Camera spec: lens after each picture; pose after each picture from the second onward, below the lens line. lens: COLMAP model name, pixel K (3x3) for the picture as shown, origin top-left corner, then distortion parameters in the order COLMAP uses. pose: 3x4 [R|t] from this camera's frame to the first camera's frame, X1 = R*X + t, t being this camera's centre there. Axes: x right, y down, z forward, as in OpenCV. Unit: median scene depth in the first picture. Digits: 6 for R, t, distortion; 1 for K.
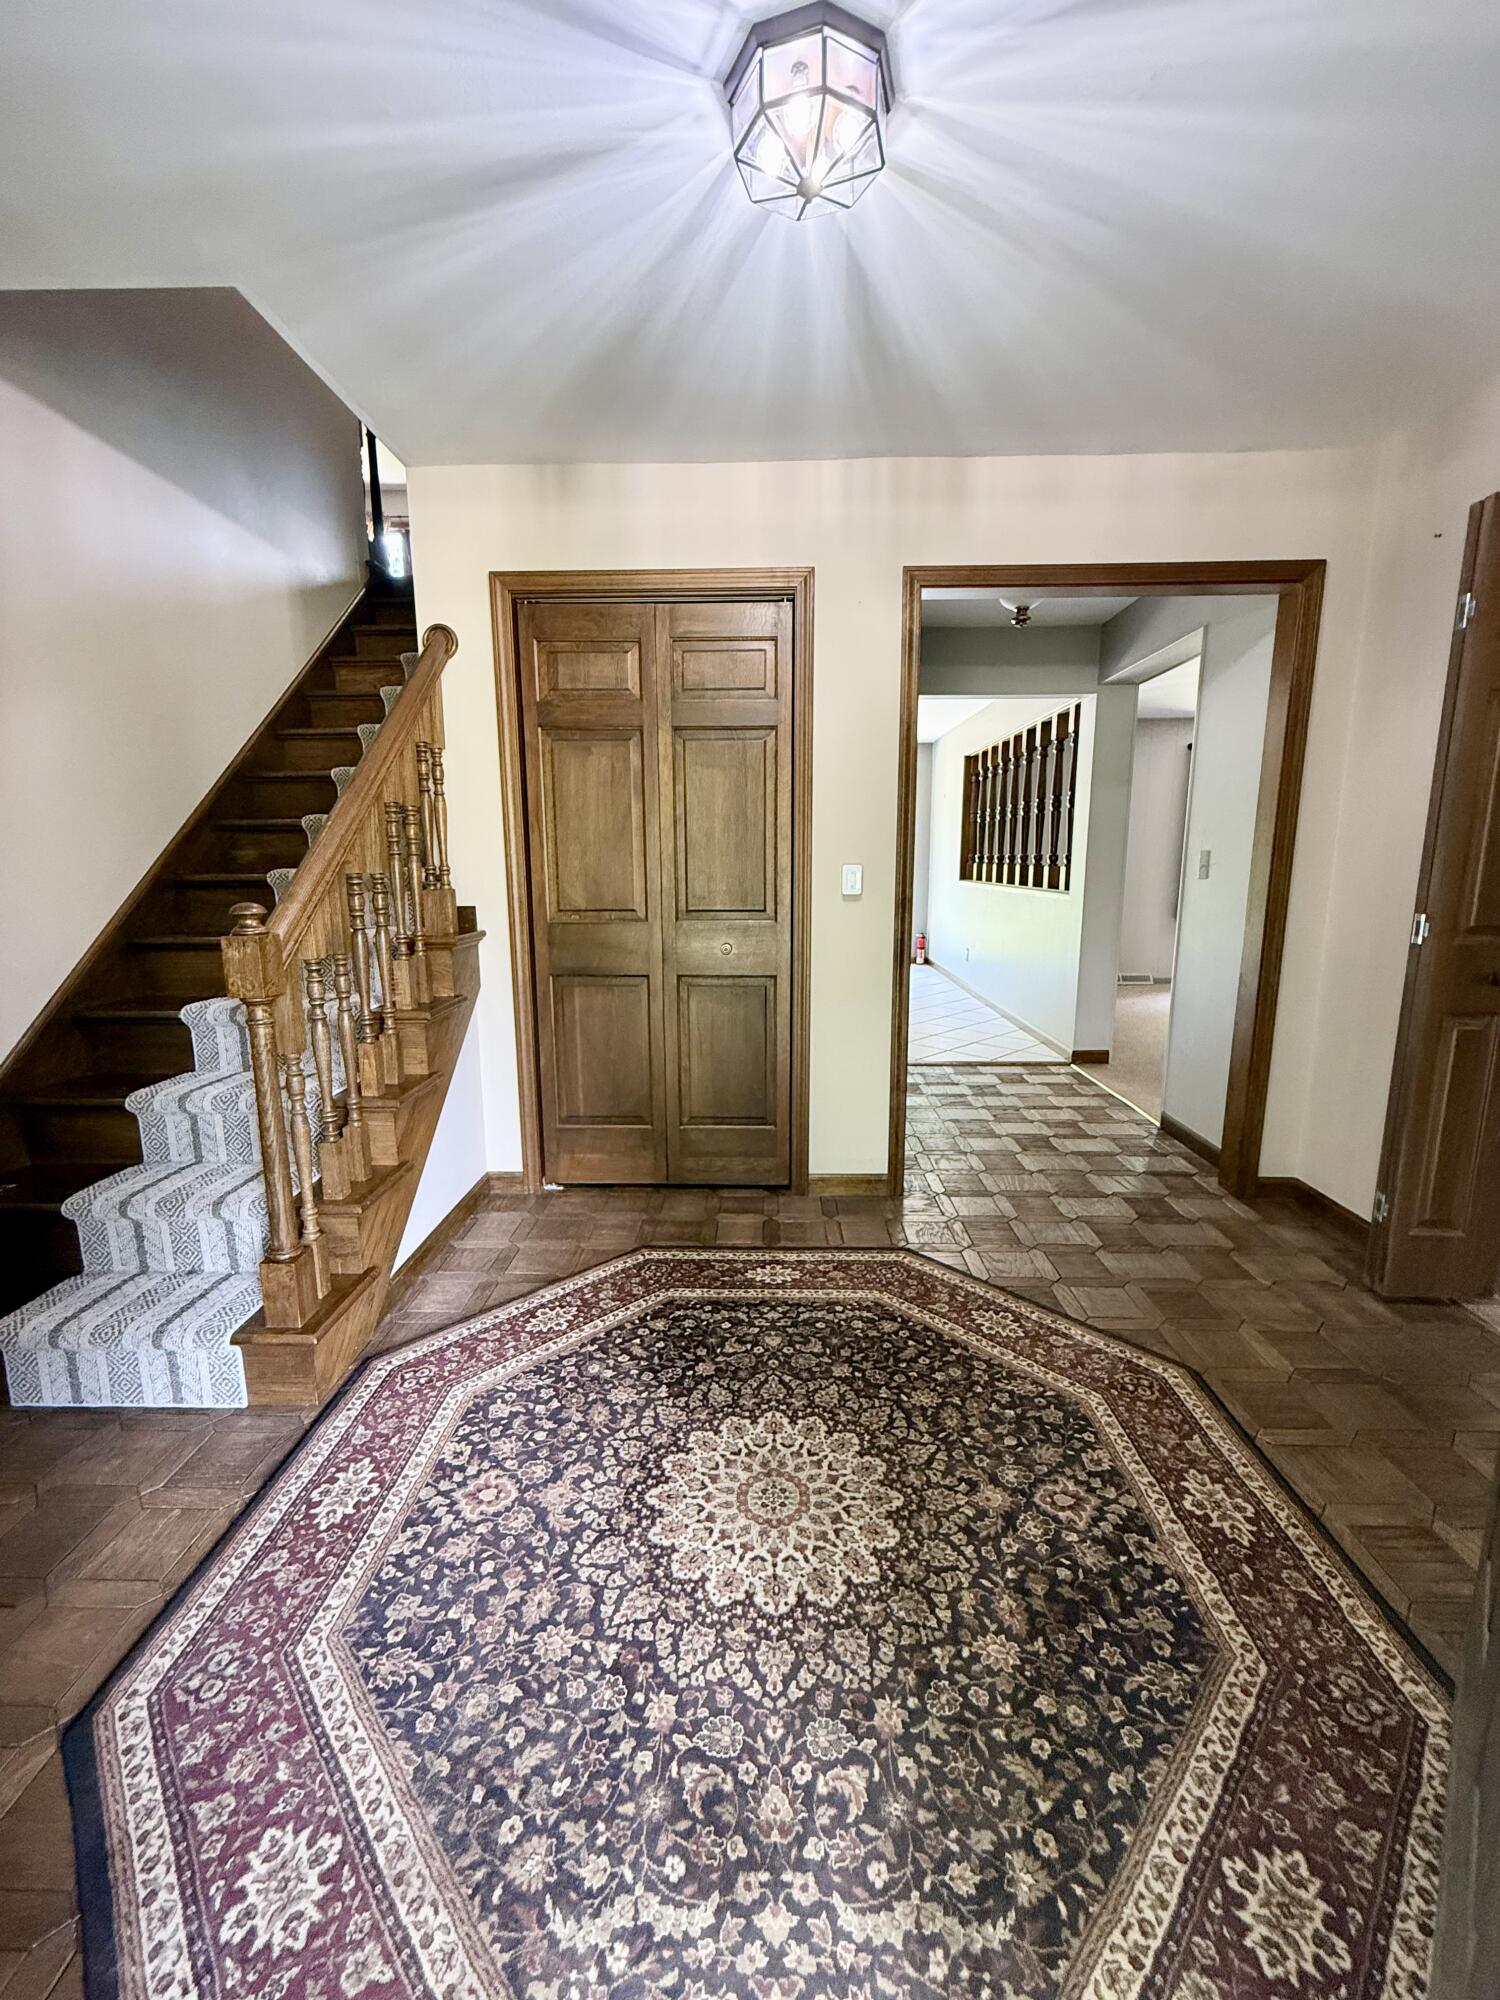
lens RADIAL K [[799.0, 0, 750.3], [0, 799.0, 999.4], [0, 0, 1]] dist [-0.000117, 0.000295]
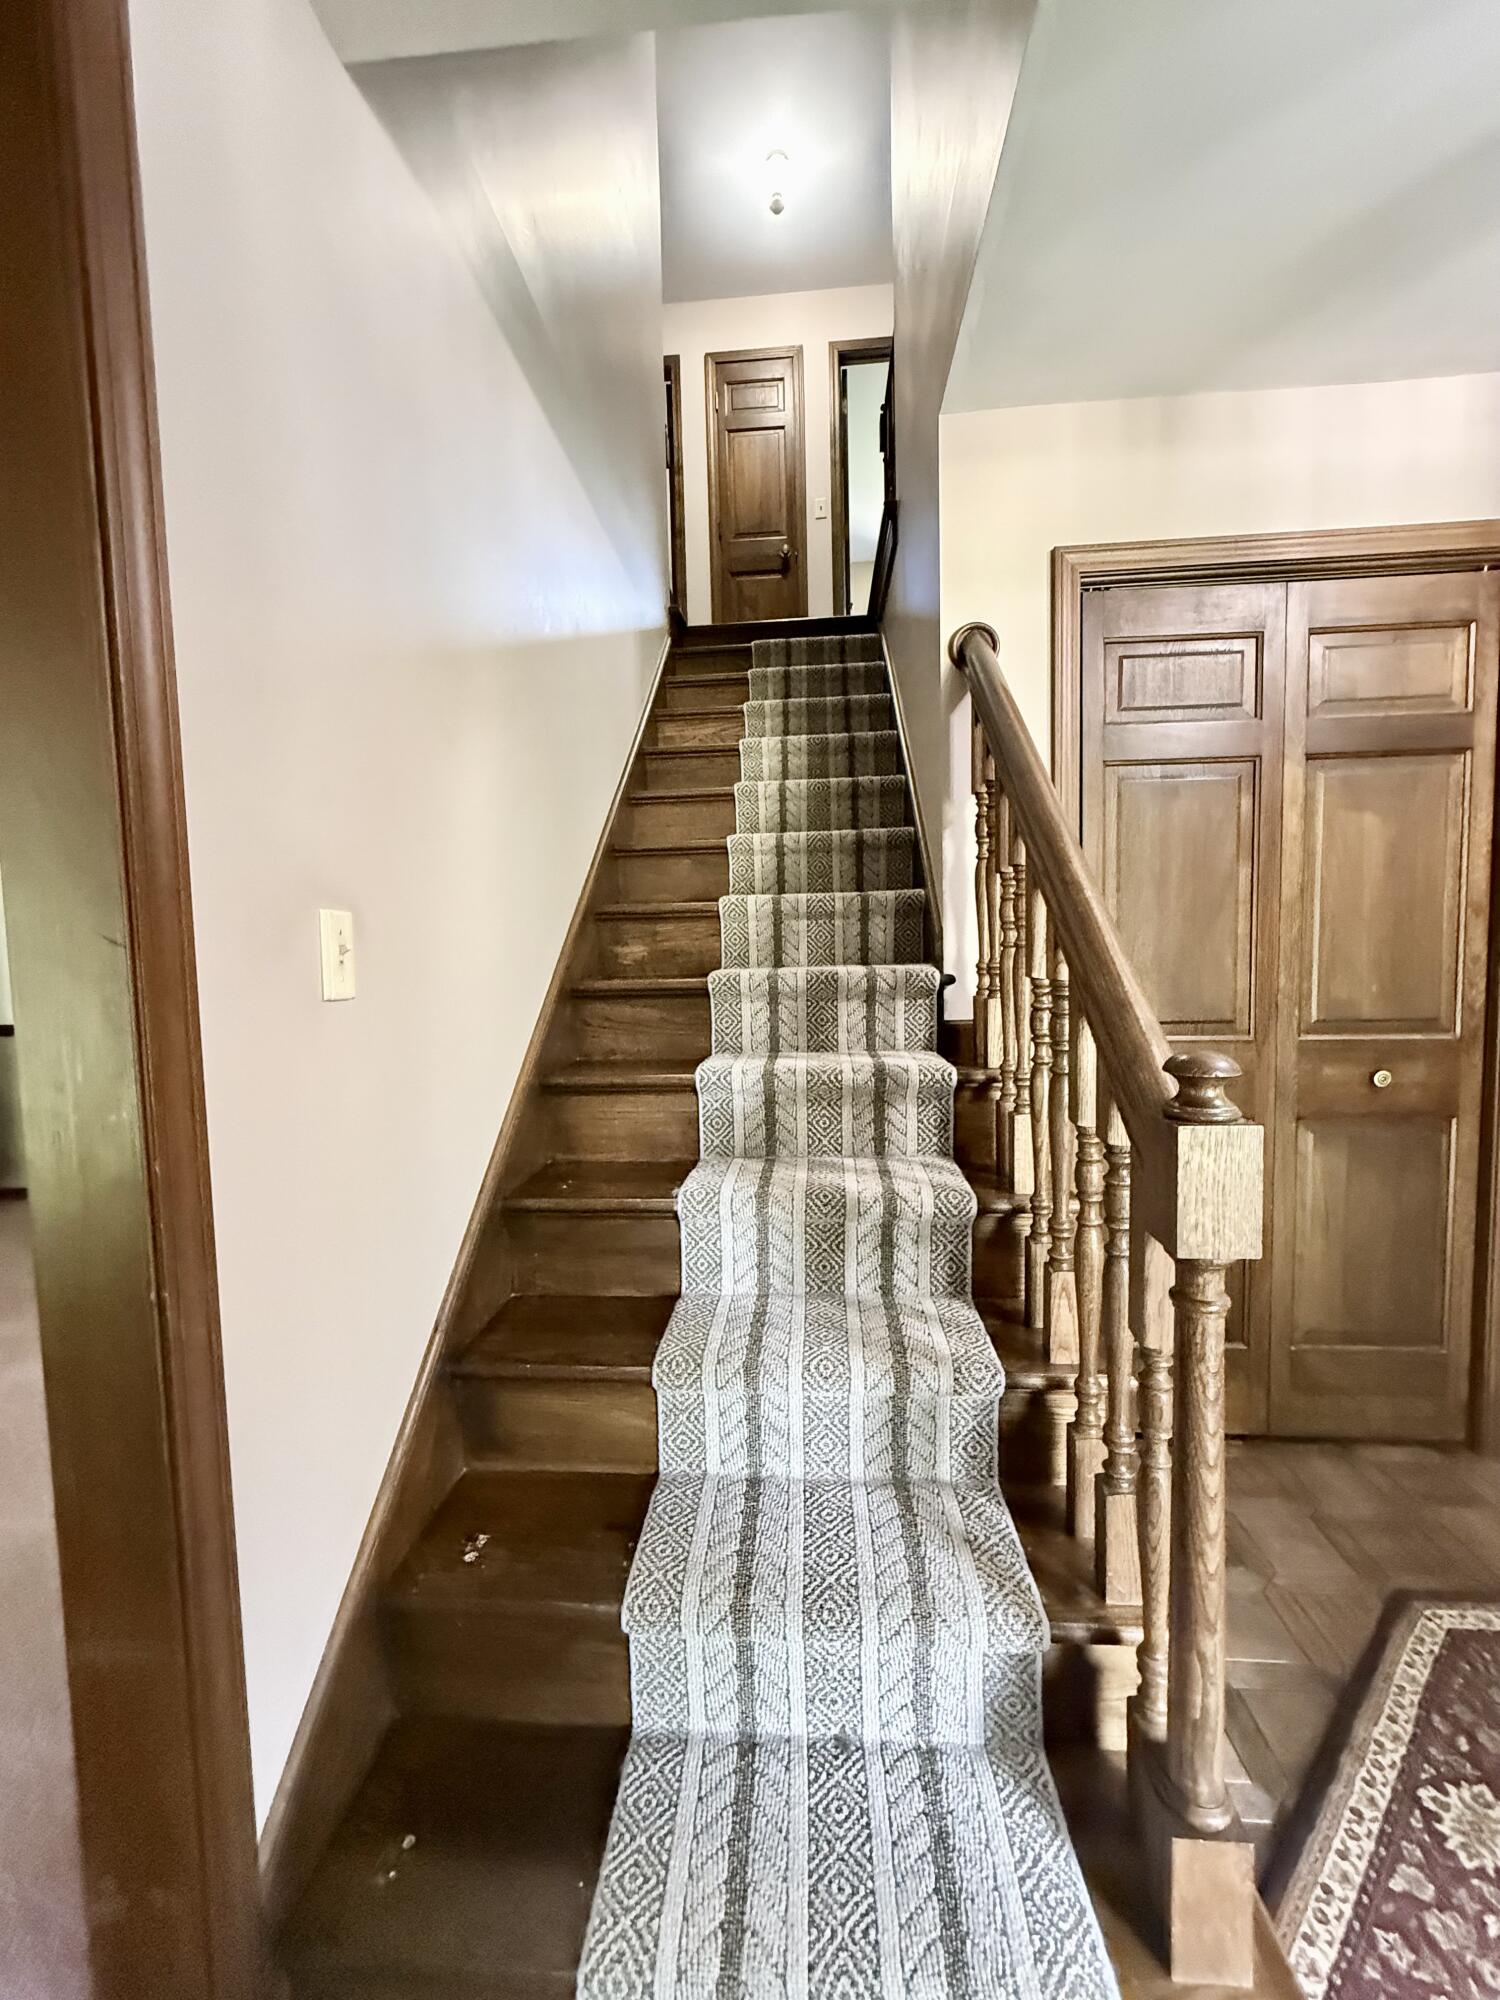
lens RADIAL K [[799.0, 0, 744.5], [0, 799.0, 1000.1], [0, 0, 1]] dist [-0.000117, 0.000295]
pose [[0.998194, -0.015919, -0.057922, -0.648404], [0.009567, 0.994068, -0.108335, -0.075882], [0.059303, 0.107586, 0.992426, 0.380075]]
